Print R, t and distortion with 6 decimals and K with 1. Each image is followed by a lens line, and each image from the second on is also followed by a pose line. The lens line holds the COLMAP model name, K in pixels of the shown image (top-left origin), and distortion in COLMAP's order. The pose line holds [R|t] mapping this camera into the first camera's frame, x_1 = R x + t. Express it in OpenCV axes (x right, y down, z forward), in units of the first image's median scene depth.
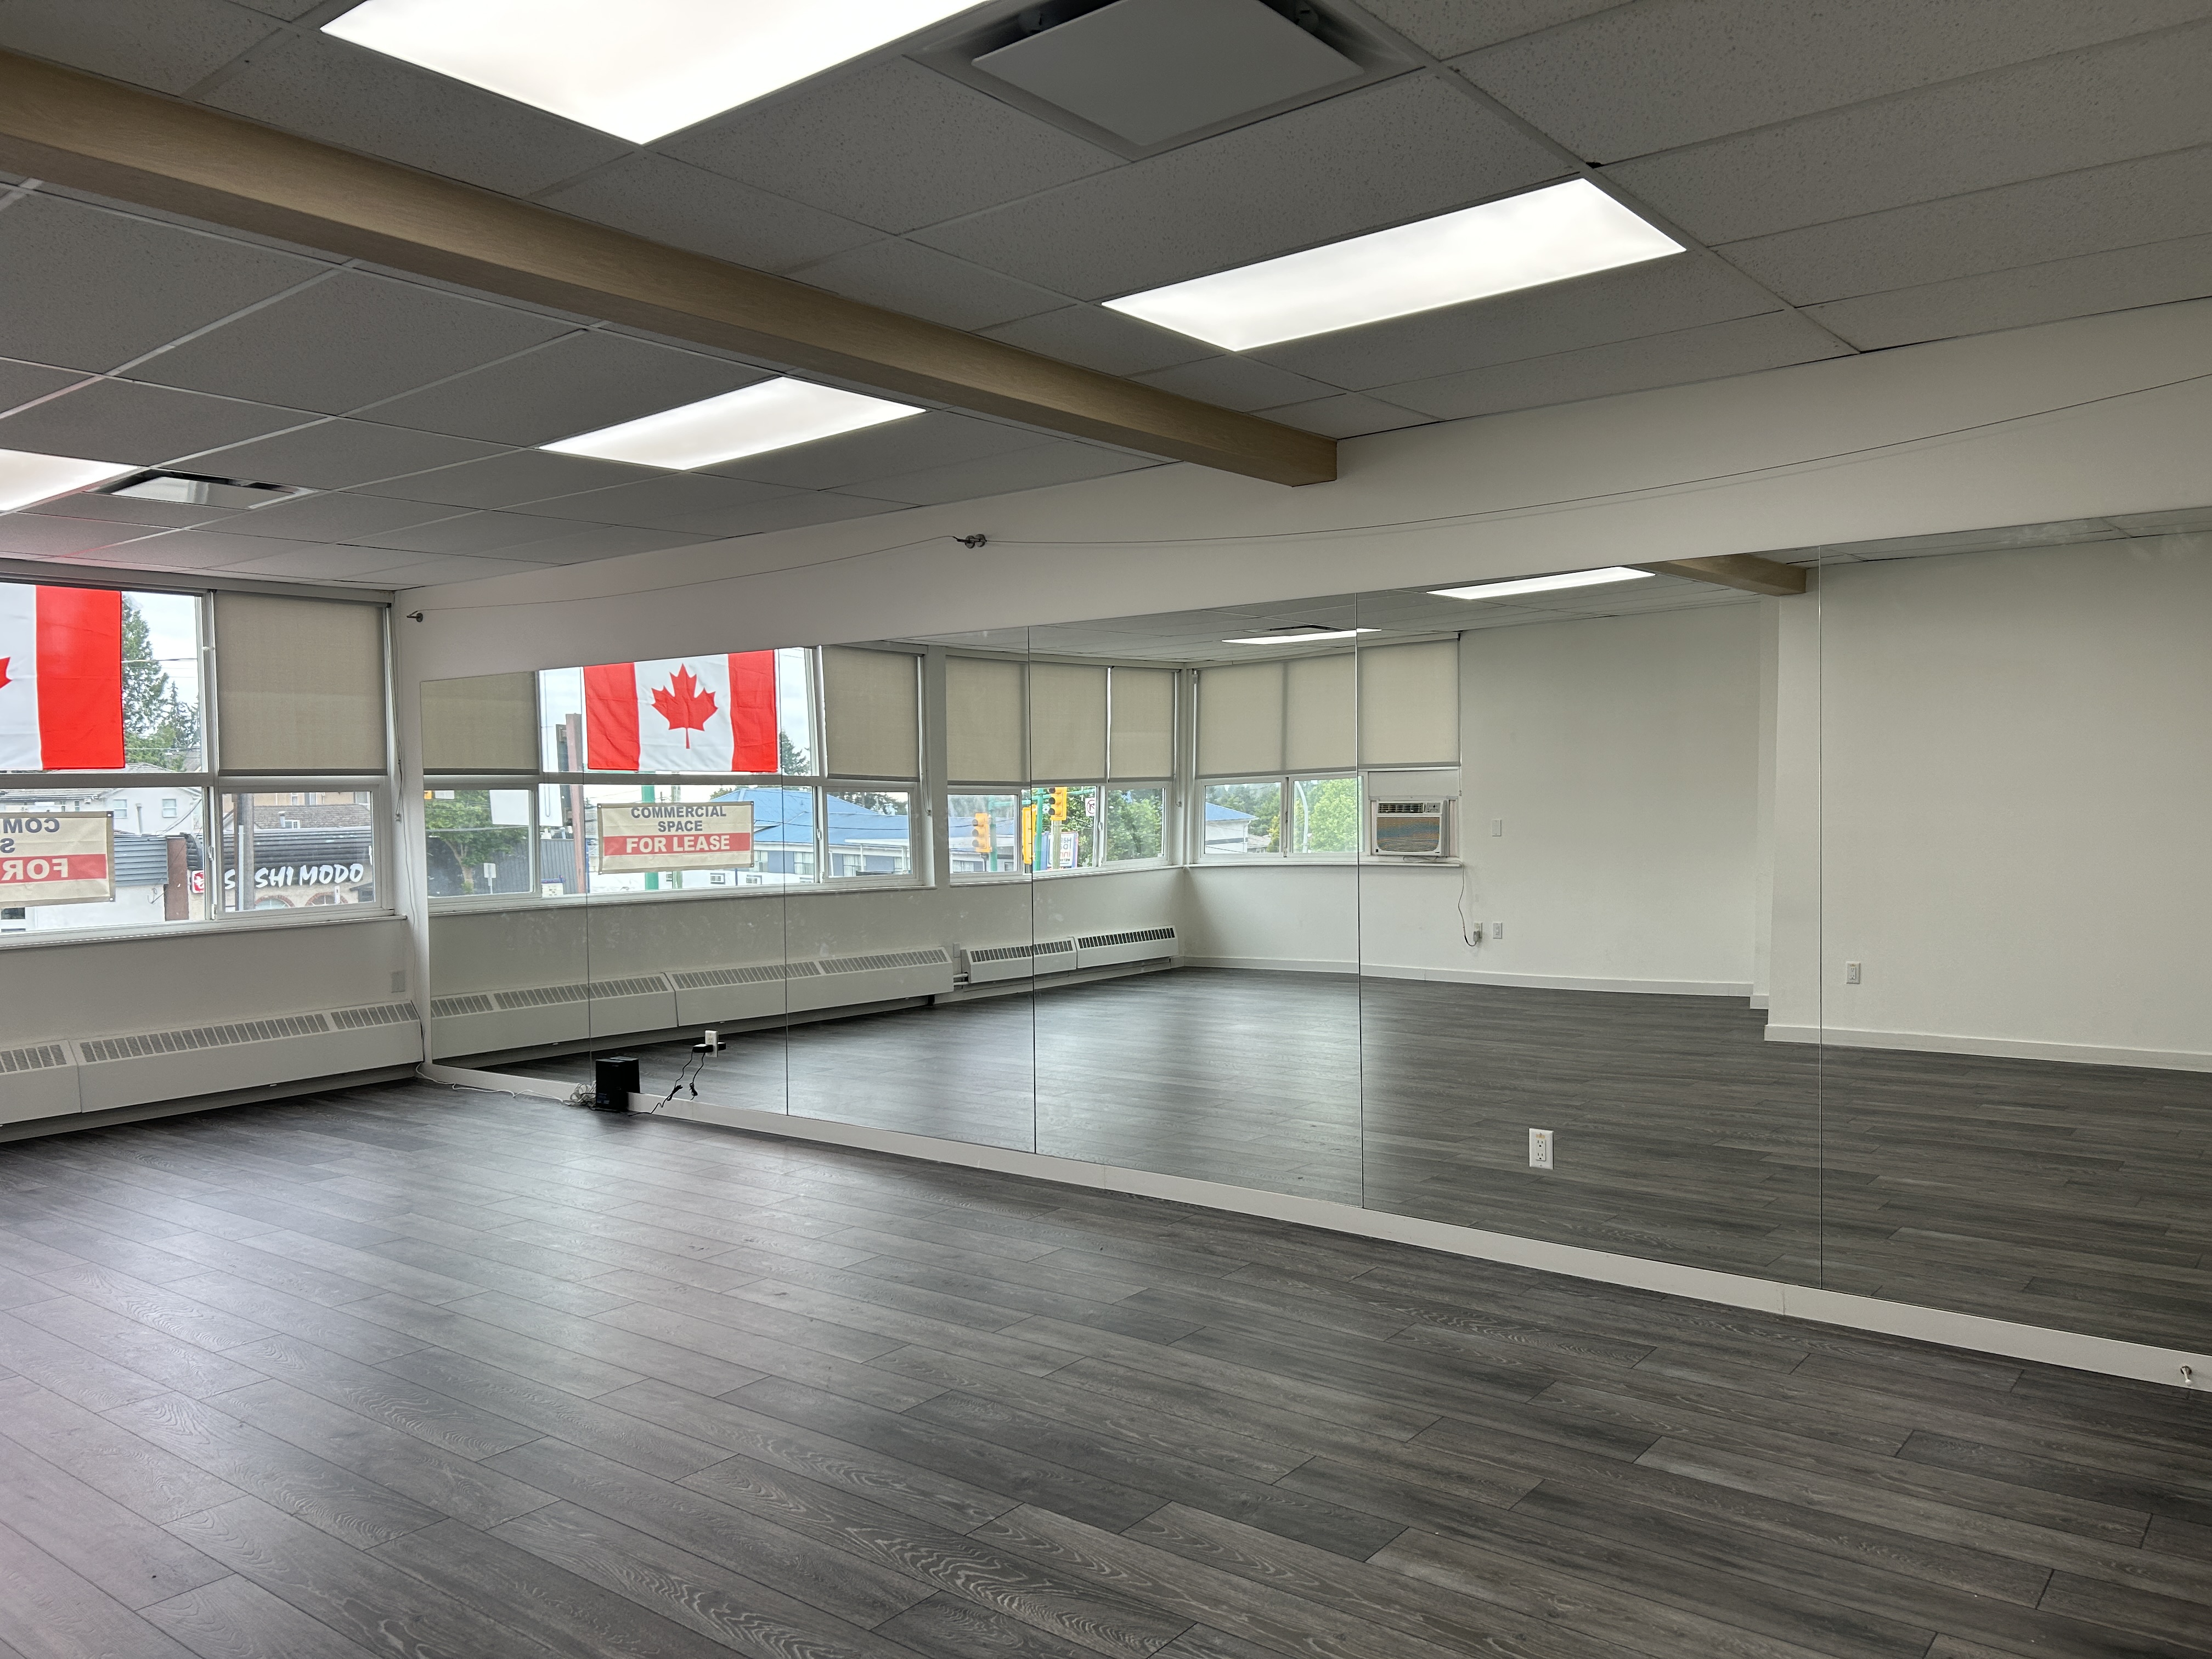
lens RADIAL K [[1653.0, 0, 1092.7], [0, 1653.0, 903.2], [0, 0, 1]] dist [0.056398, -0.061167]
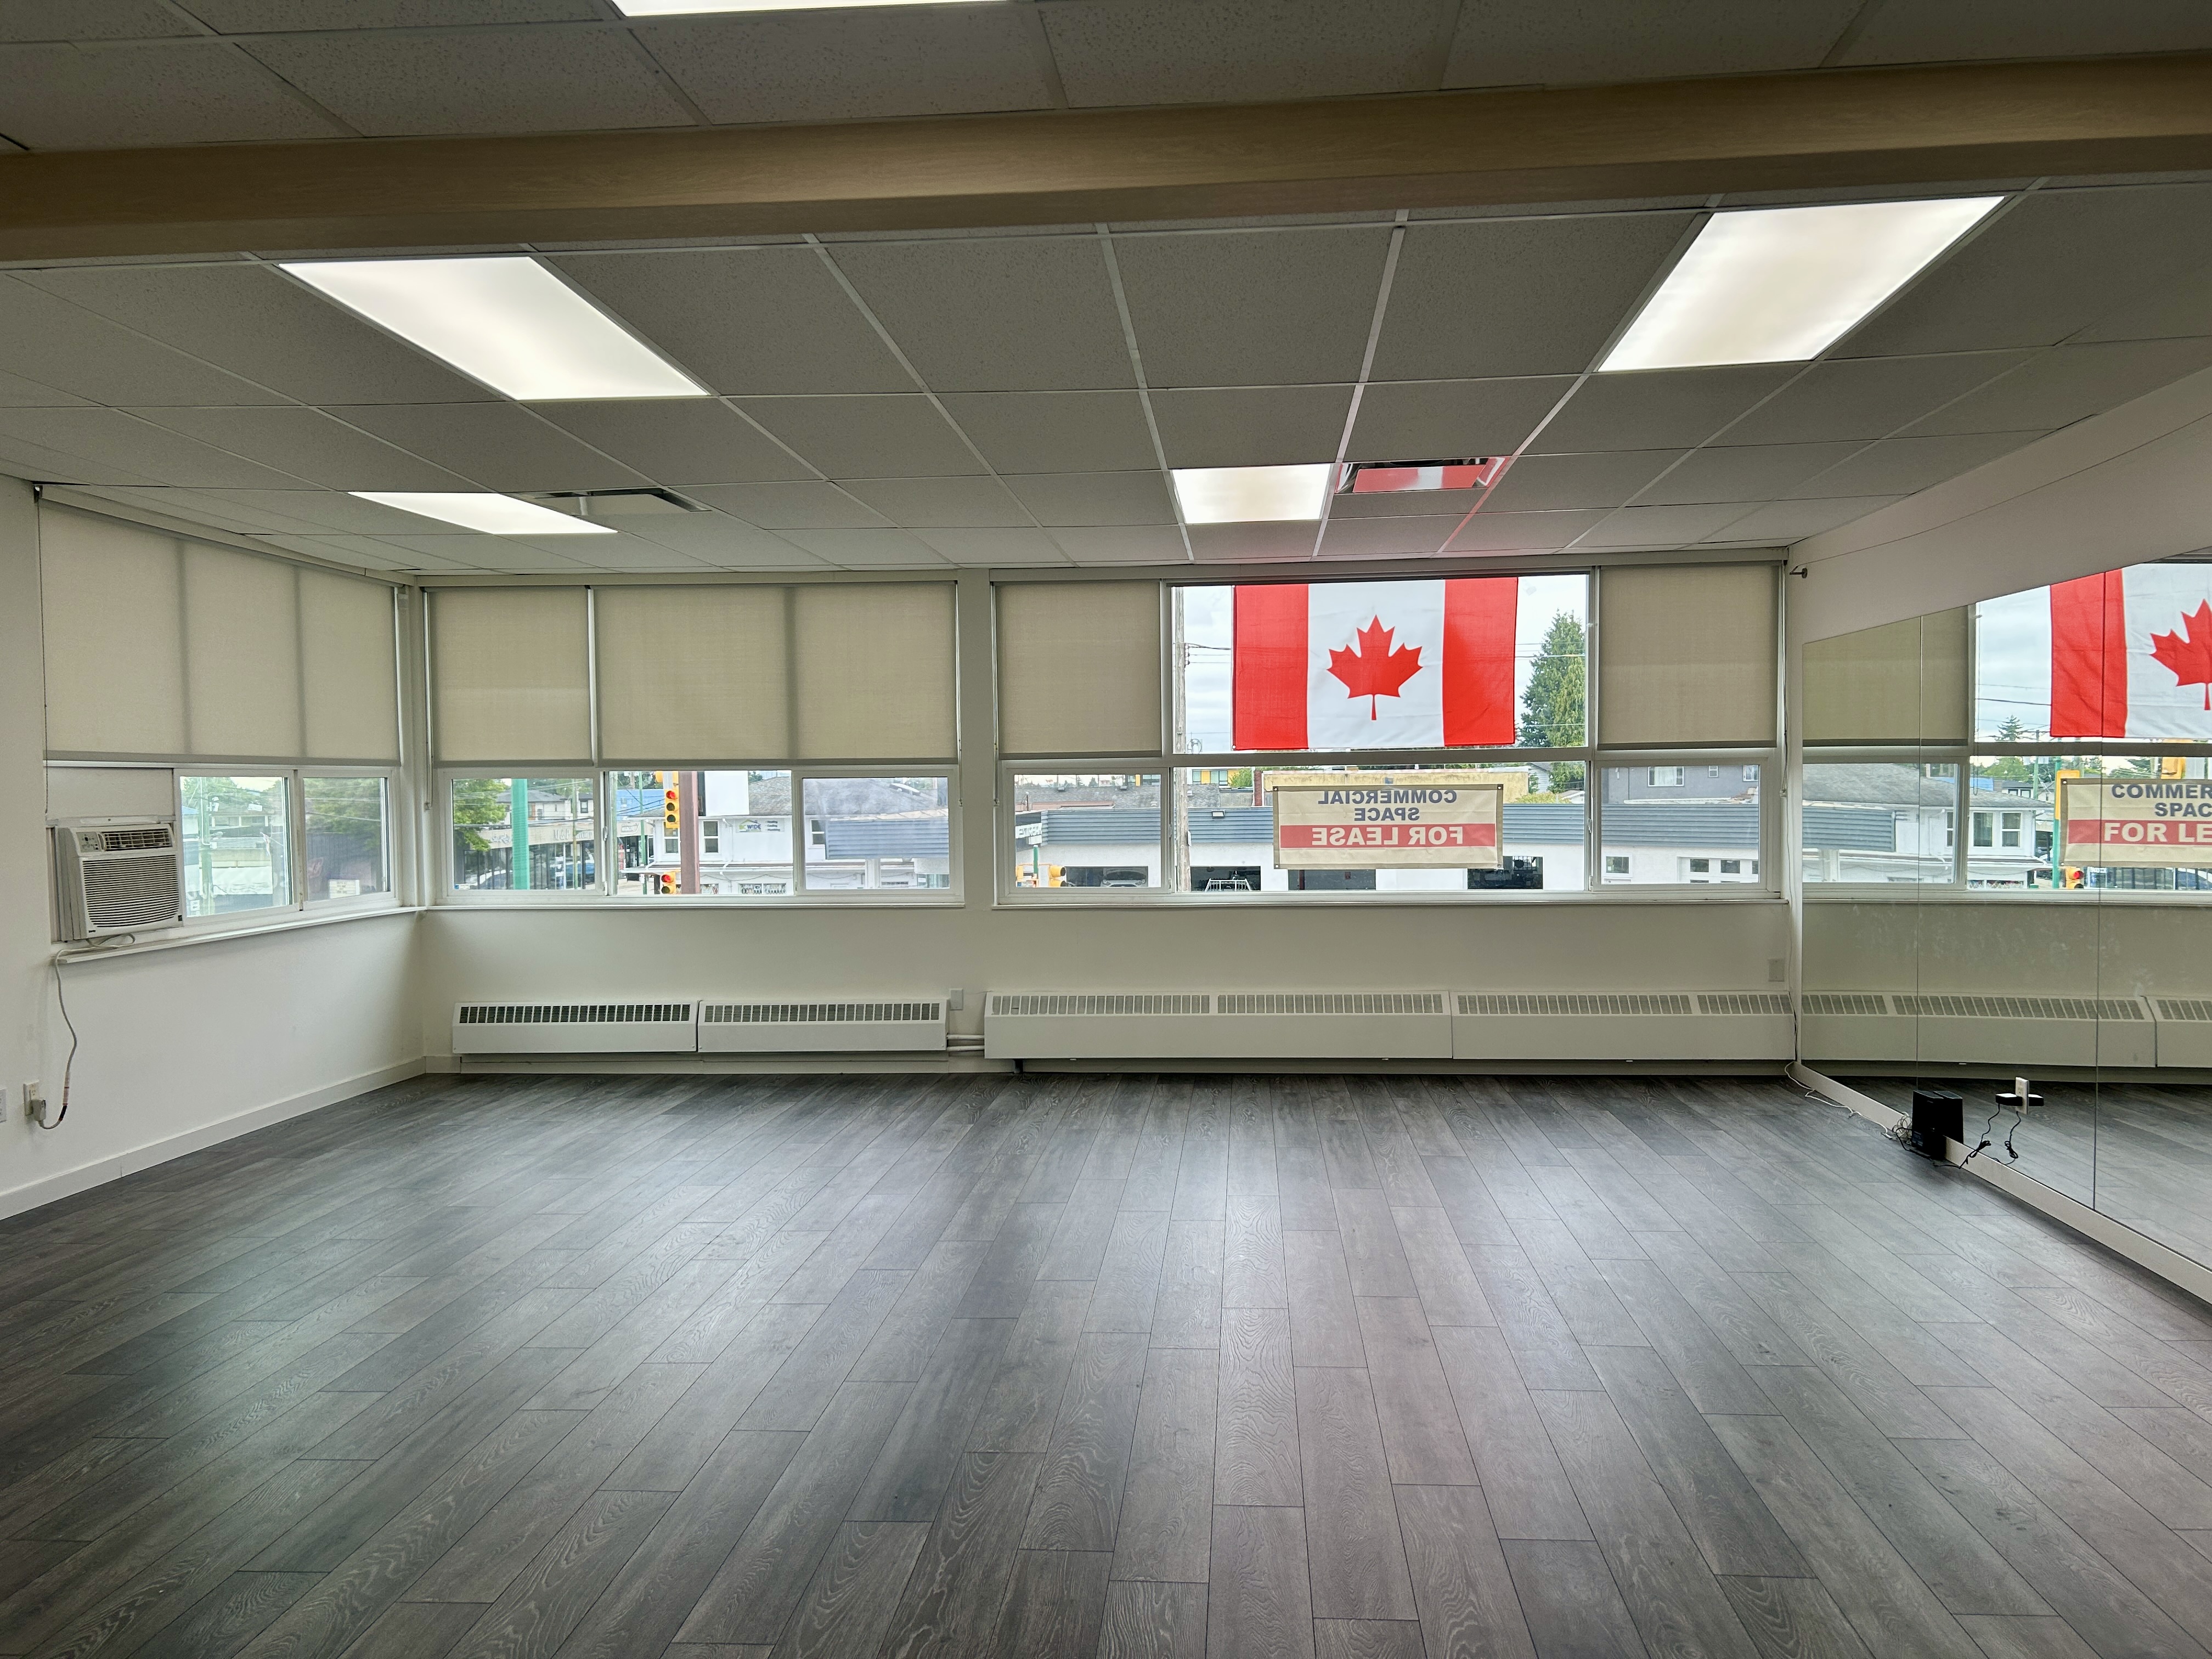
lens RADIAL K [[1653.0, 0, 1114.4], [0, 1653.0, 849.9], [0, 0, 1]] dist [0.056398, -0.061167]
pose [[0.558435, 0.044844, -0.828335, 0.166026], [-0.056094, 0.998294, 0.016228, -0.016740], [0.827650, 0.037403, 0.559998, 0.210319]]
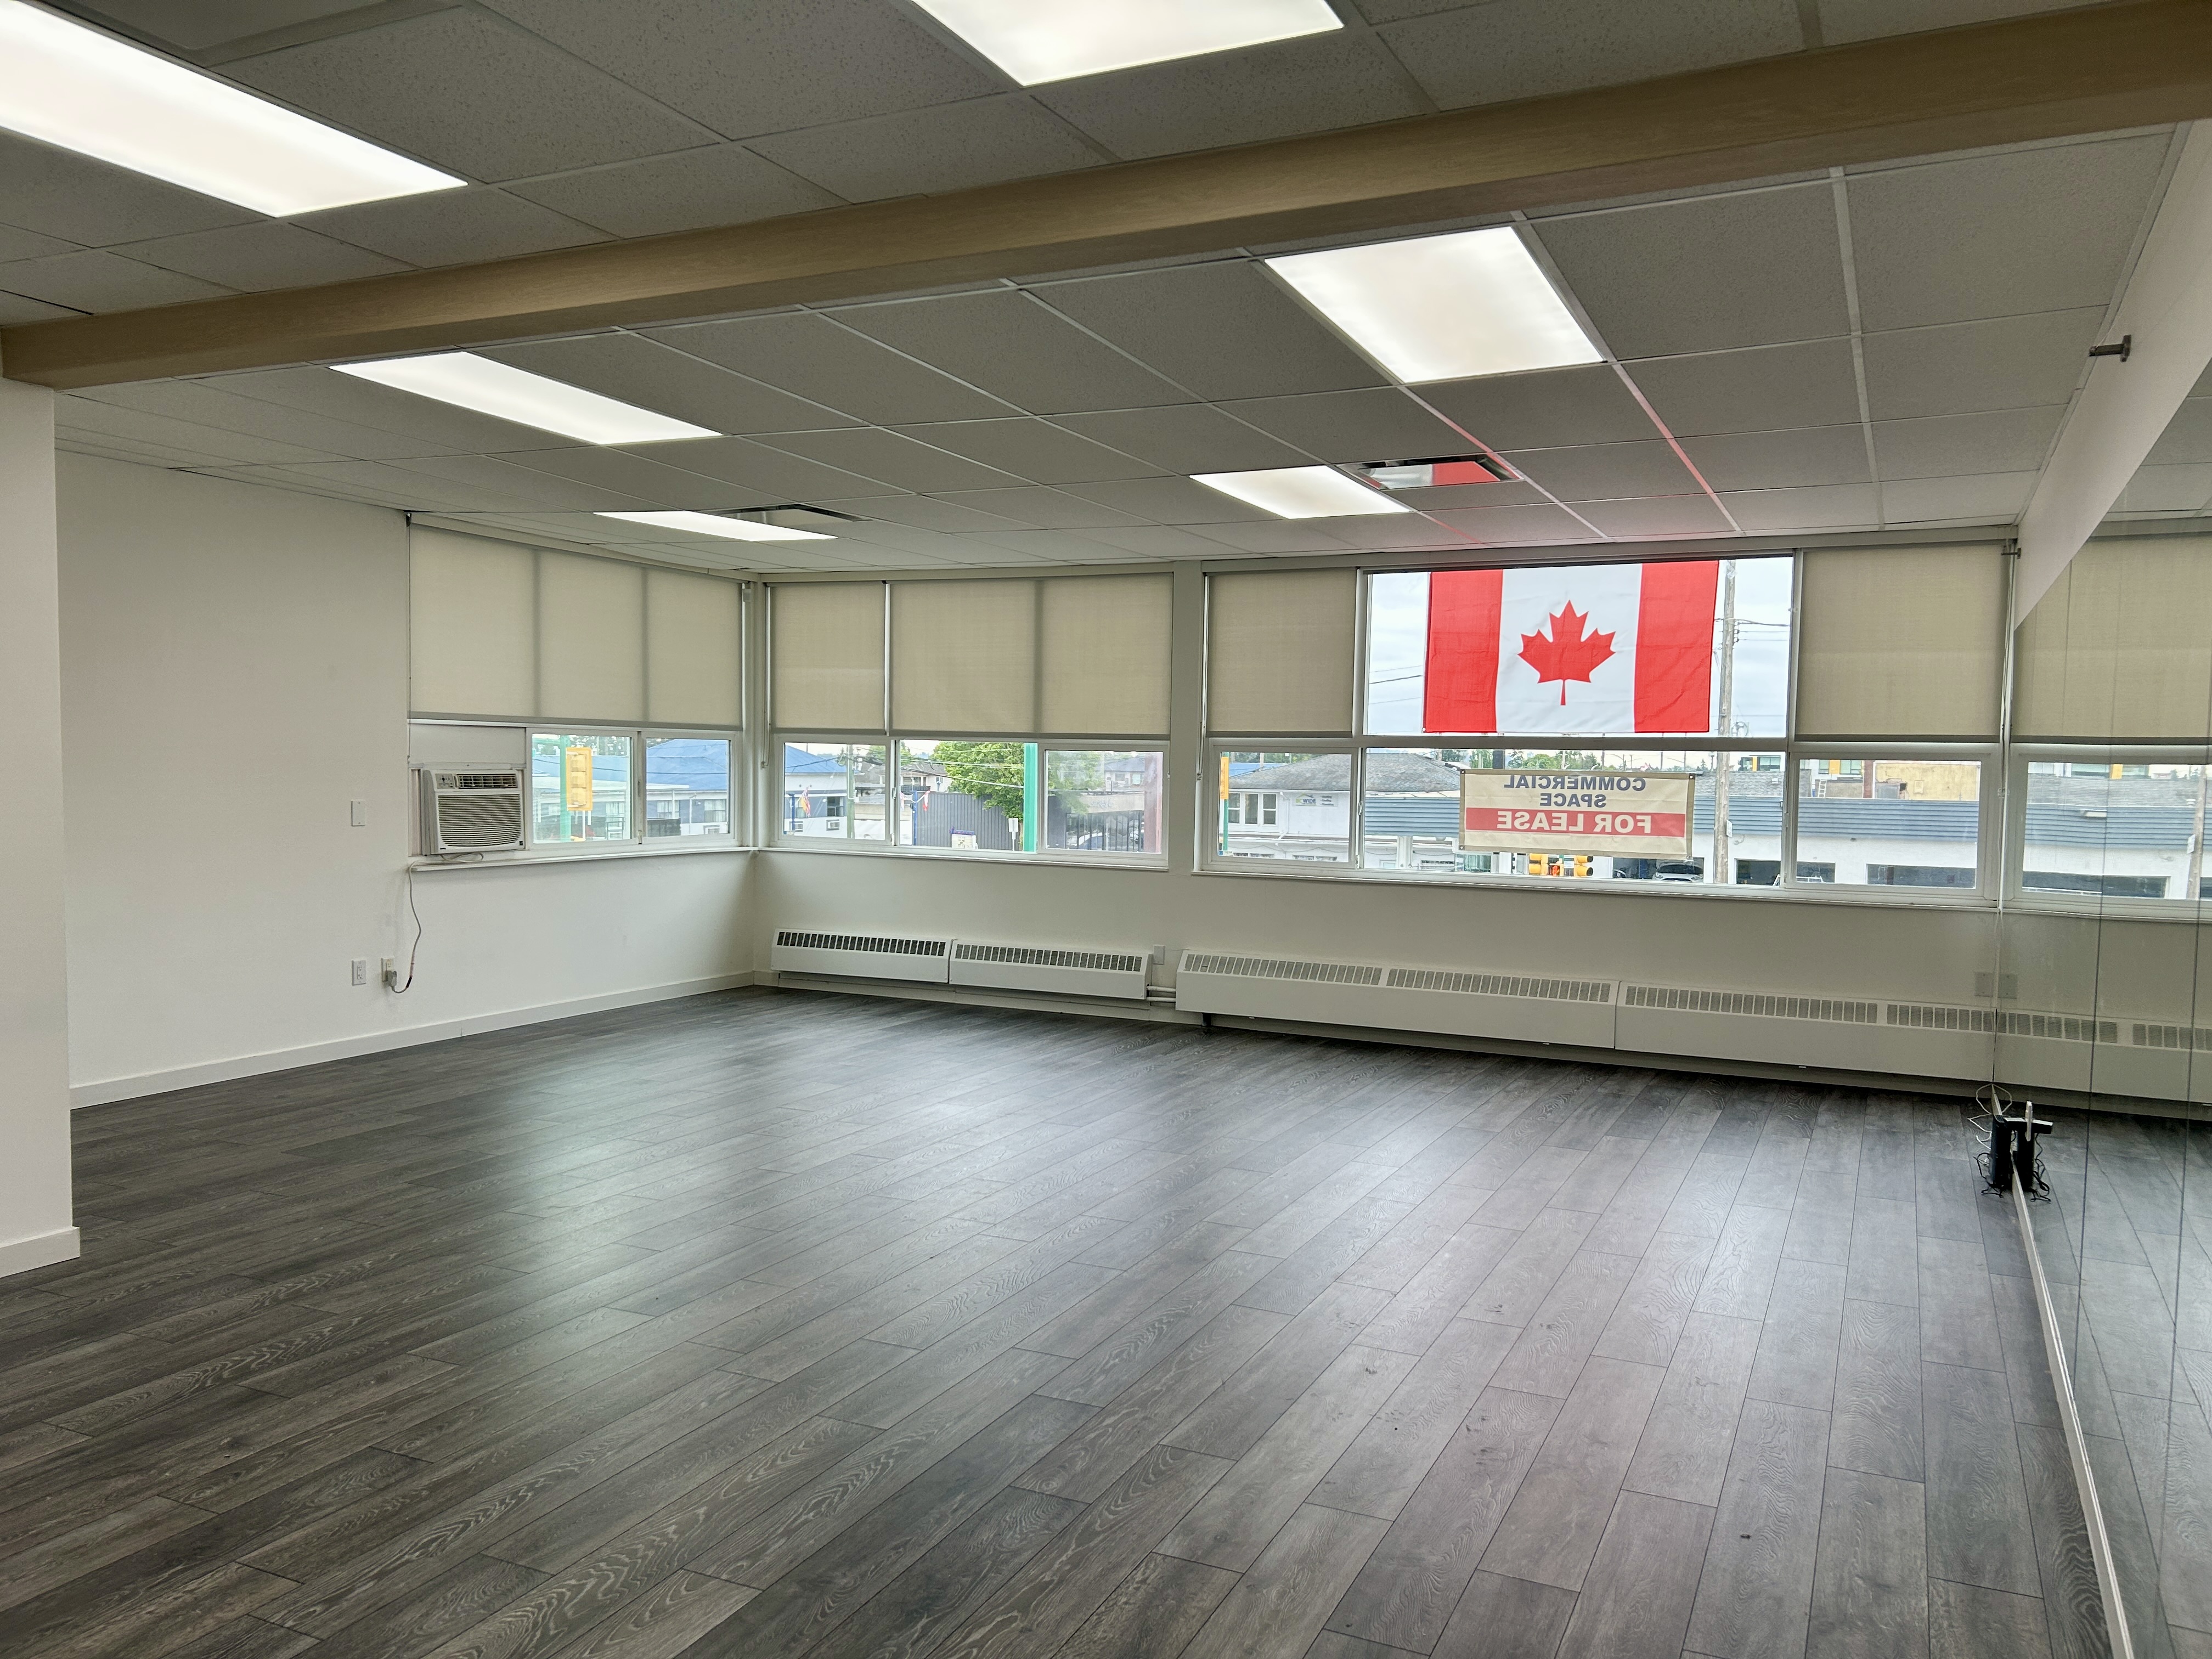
lens RADIAL K [[1653.0, 0, 1115.2], [0, 1653.0, 842.2], [0, 0, 1]] dist [0.056398, -0.061167]
pose [[0.226007, 0.070576, -0.971566, 0.359754], [-0.089542, 0.994655, 0.051424, -0.034596], [0.970002, 0.075374, 0.231118, 0.430378]]
